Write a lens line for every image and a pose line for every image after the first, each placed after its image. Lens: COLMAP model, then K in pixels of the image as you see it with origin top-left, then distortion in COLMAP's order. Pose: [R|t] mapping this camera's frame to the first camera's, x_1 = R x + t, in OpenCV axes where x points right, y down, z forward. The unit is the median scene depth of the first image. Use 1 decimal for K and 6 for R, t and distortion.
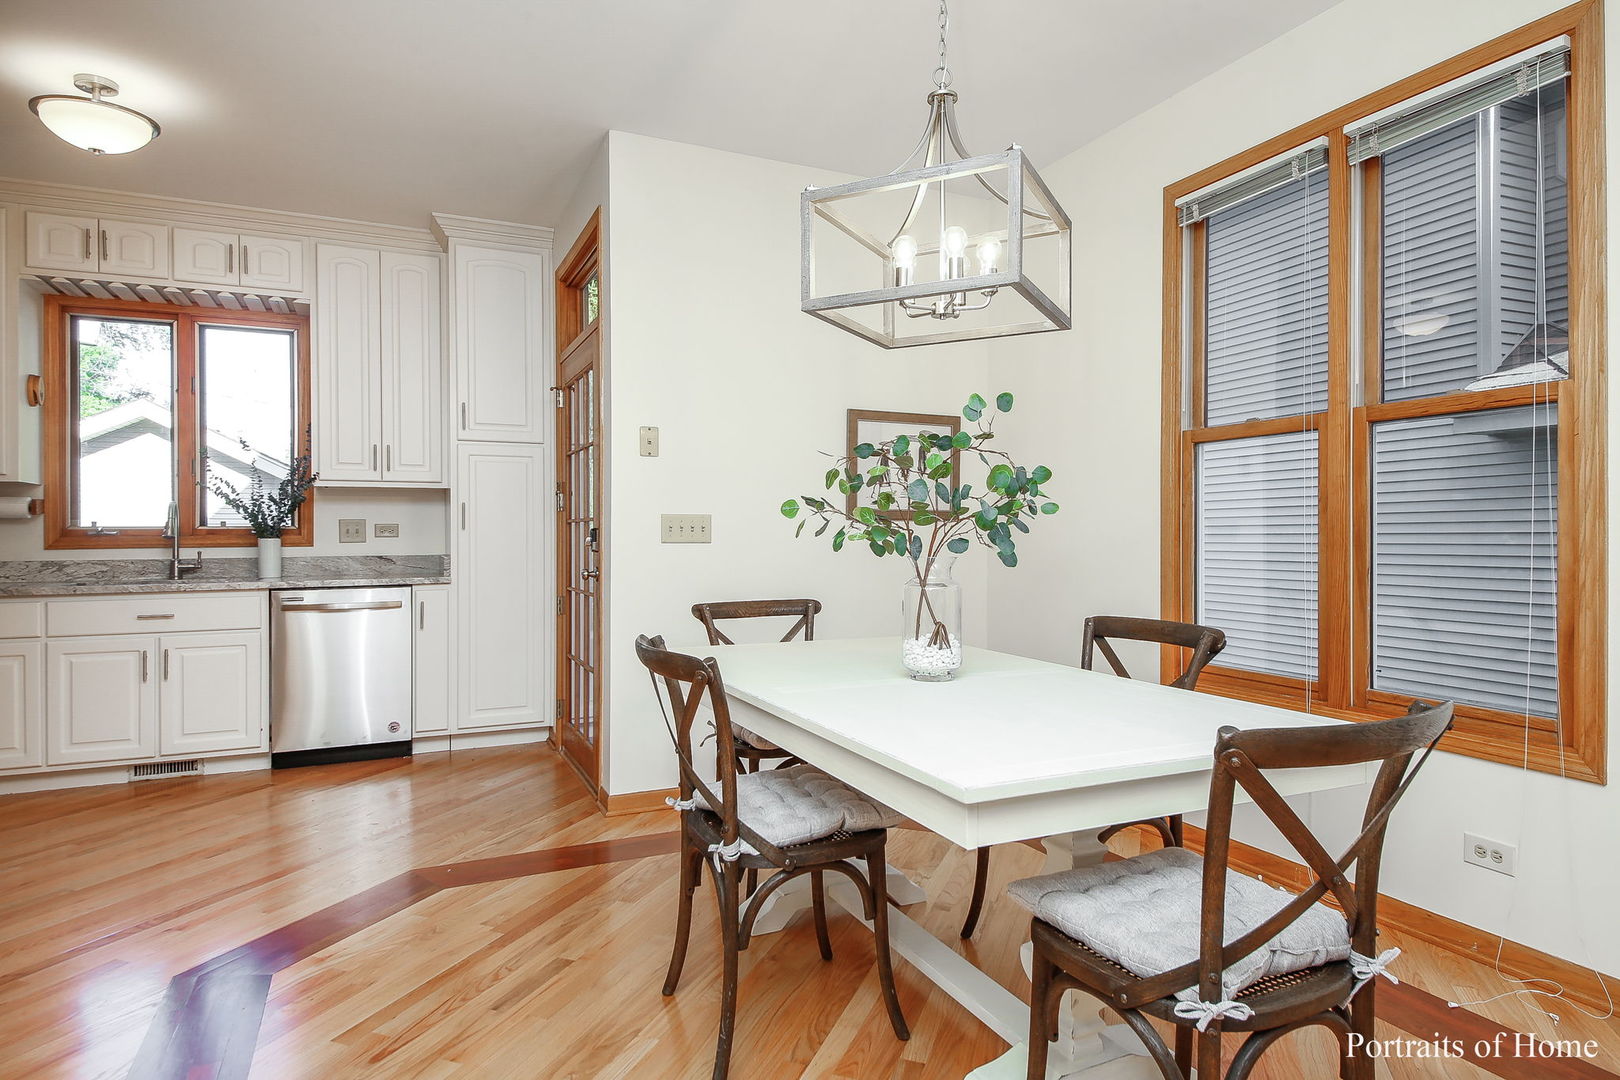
lens RADIAL K [[913.0, 0, 810.2], [0, 913.0, 534.1], [0, 0, 1]] dist [-0.002663, 0.000470]
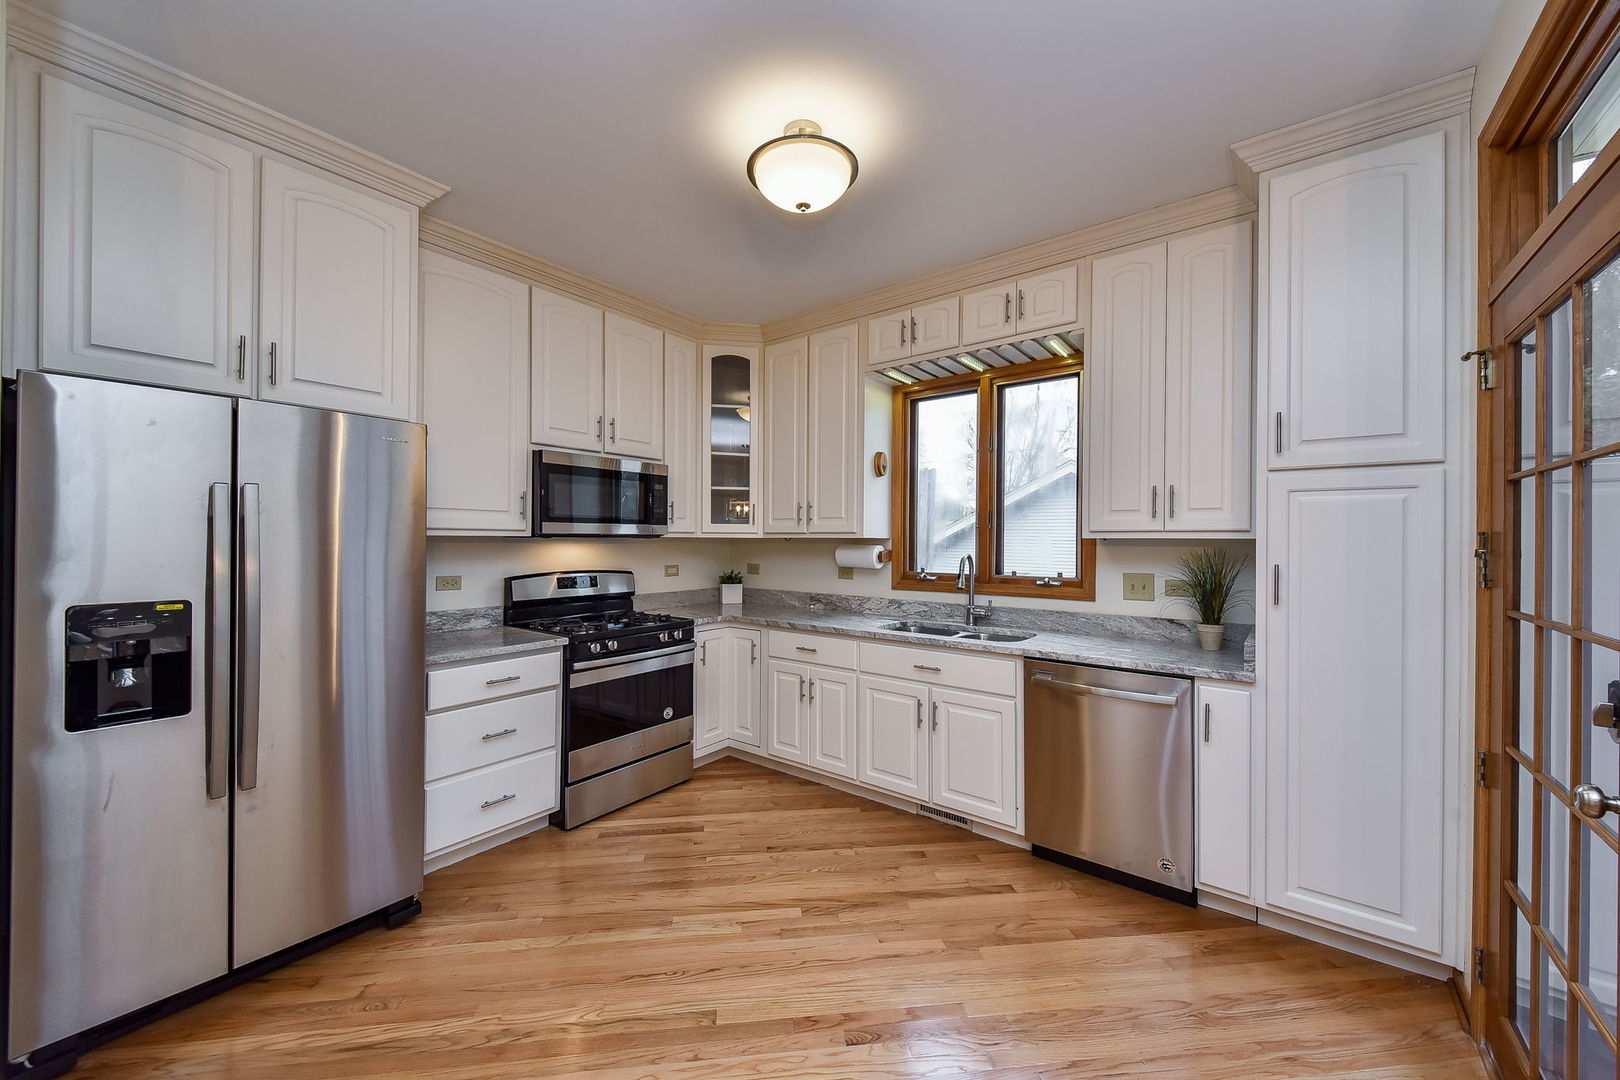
lens RADIAL K [[613.0, 0, 807.2], [0, 613.0, 535.7], [0, 0, 1]] dist [-0.001300, -0.000541]
pose [[0.467791, -0.001673, -0.883838, -0.147024], [-0.007898, 0.999950, -0.006073, -0.049910], [0.883804, 0.009821, 0.467754, 0.491417]]
